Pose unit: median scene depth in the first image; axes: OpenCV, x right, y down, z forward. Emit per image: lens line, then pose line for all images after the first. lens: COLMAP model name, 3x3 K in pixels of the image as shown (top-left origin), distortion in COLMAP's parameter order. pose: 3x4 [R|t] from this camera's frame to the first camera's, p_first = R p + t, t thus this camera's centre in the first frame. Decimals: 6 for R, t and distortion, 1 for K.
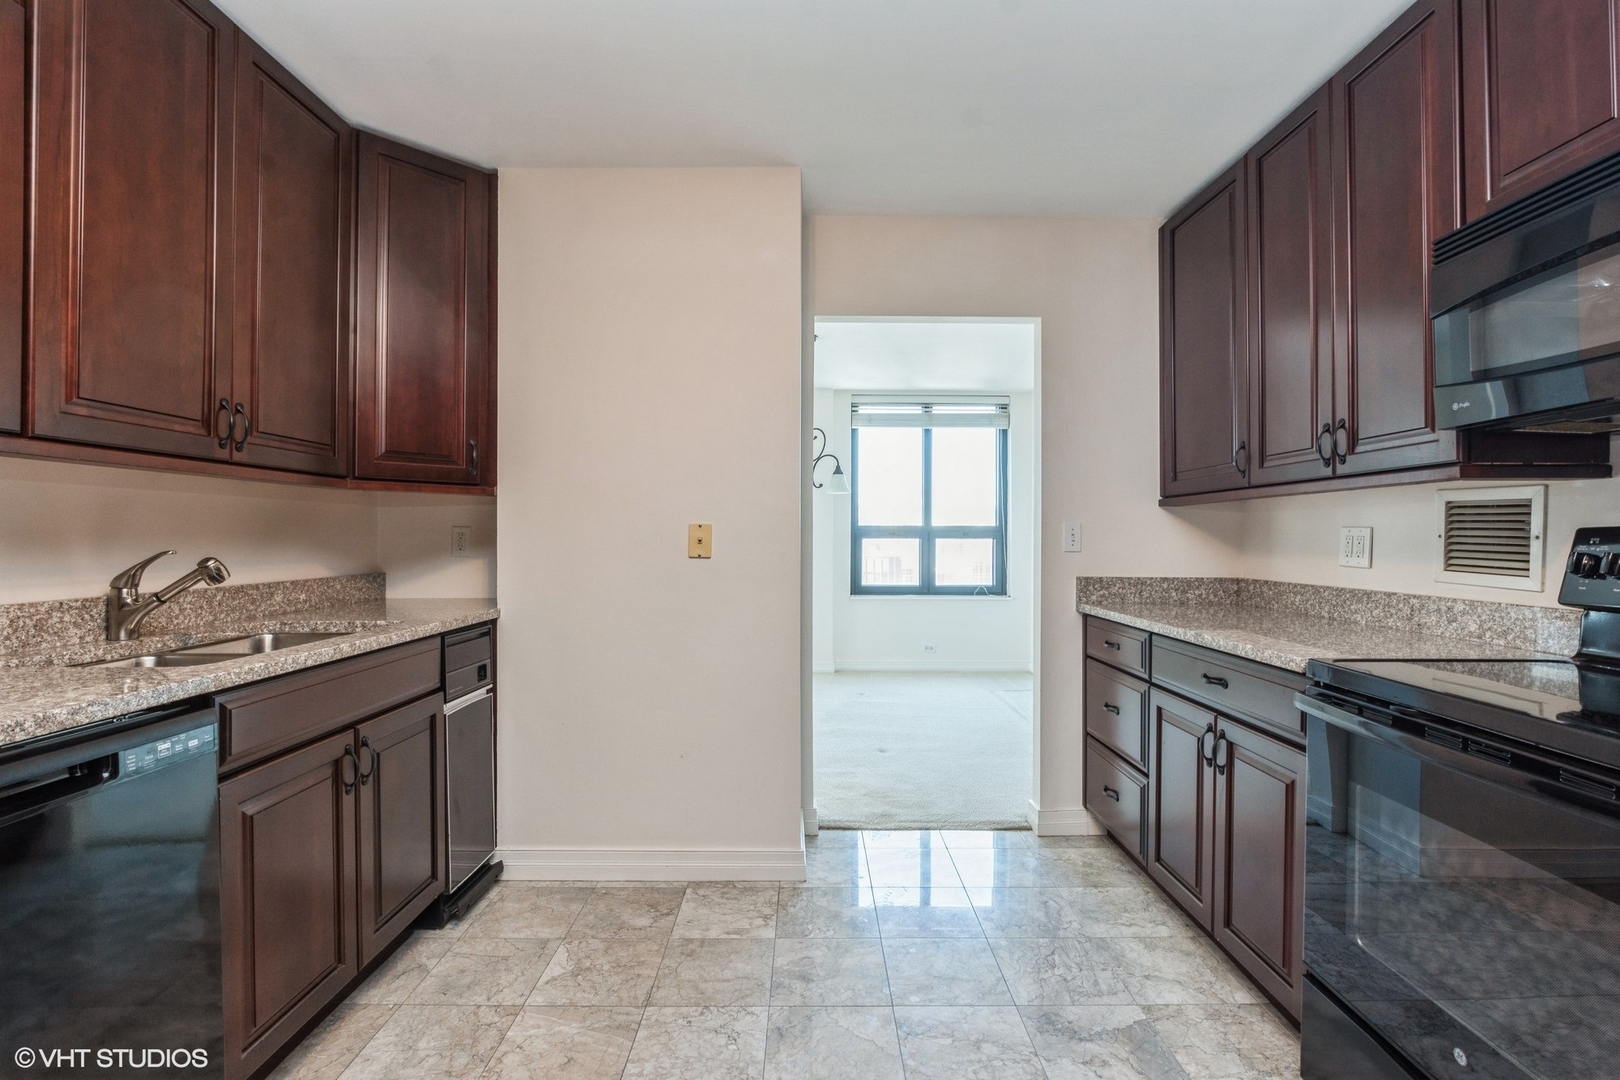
lens RADIAL K [[701.0, 0, 809.9], [0, 701.0, 535.1], [0, 0, 1]] dist [-0.000137, -0.000018]
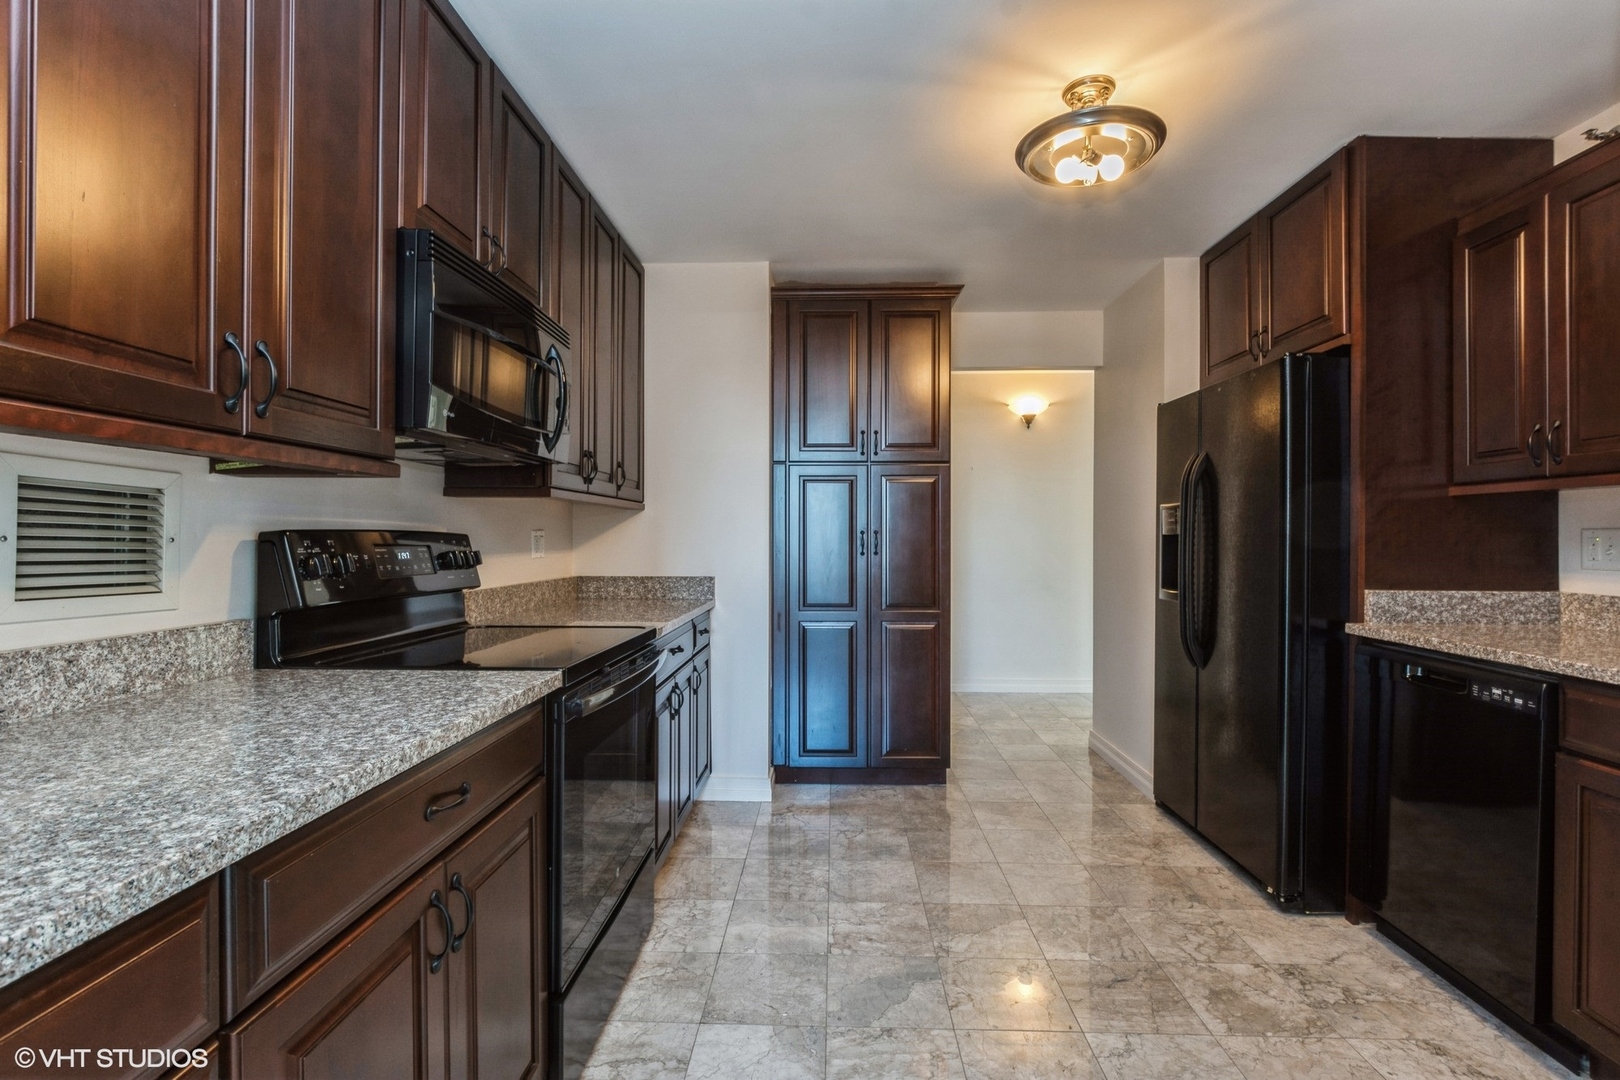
lens RADIAL K [[701.0, 0, 812.7], [0, 701.0, 537.4], [0, 0, 1]] dist [-0.000137, -0.000018]
pose [[-0.999681, -0.004901, 0.024771, 0.297229], [-0.005022, 0.999976, -0.004813, 0.000862], [-0.024747, -0.004936, -0.999682, 1.677701]]
